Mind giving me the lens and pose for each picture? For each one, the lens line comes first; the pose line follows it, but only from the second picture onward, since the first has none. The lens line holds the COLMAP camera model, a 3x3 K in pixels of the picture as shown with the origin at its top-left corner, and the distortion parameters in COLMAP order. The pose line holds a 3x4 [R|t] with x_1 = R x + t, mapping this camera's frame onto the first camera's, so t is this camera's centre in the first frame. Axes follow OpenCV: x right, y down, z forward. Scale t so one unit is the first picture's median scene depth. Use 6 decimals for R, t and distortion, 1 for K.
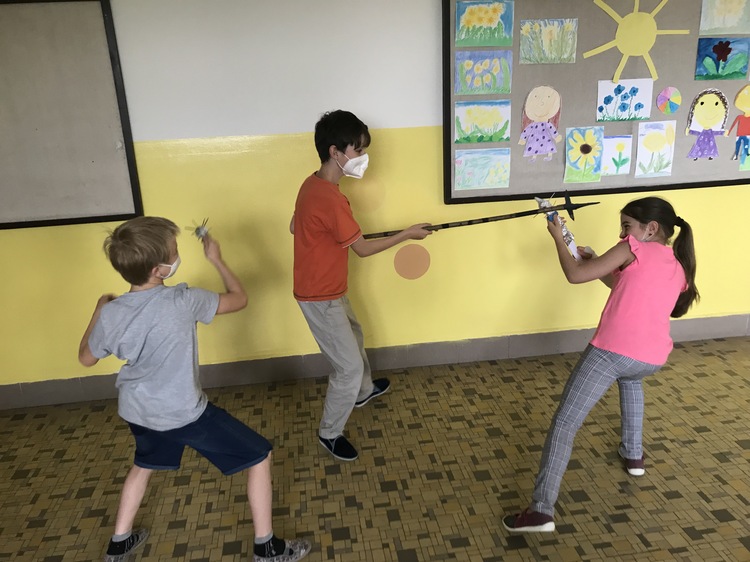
lens RADIAL K [[614.8, 0, 374.2], [0, 614.8, 281.0], [0, 0, 1]] dist [0.017945, -0.008310]
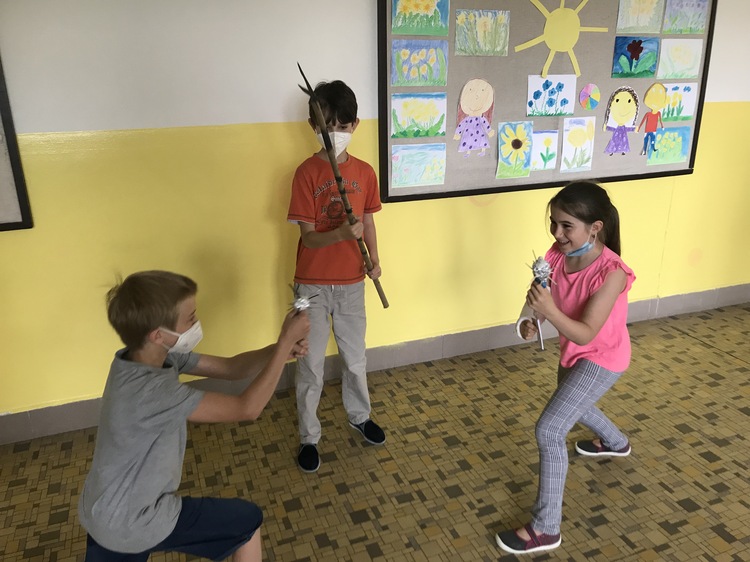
lens RADIAL K [[614.8, 0, 377.0], [0, 614.8, 280.4], [0, 0, 1]] dist [0.017945, -0.008310]
pose [[0.972266, -0.047131, 0.229079, -0.120283], [0.042522, 0.998782, 0.025019, -0.032126], [-0.229980, -0.014584, 0.973086, 0.091481]]
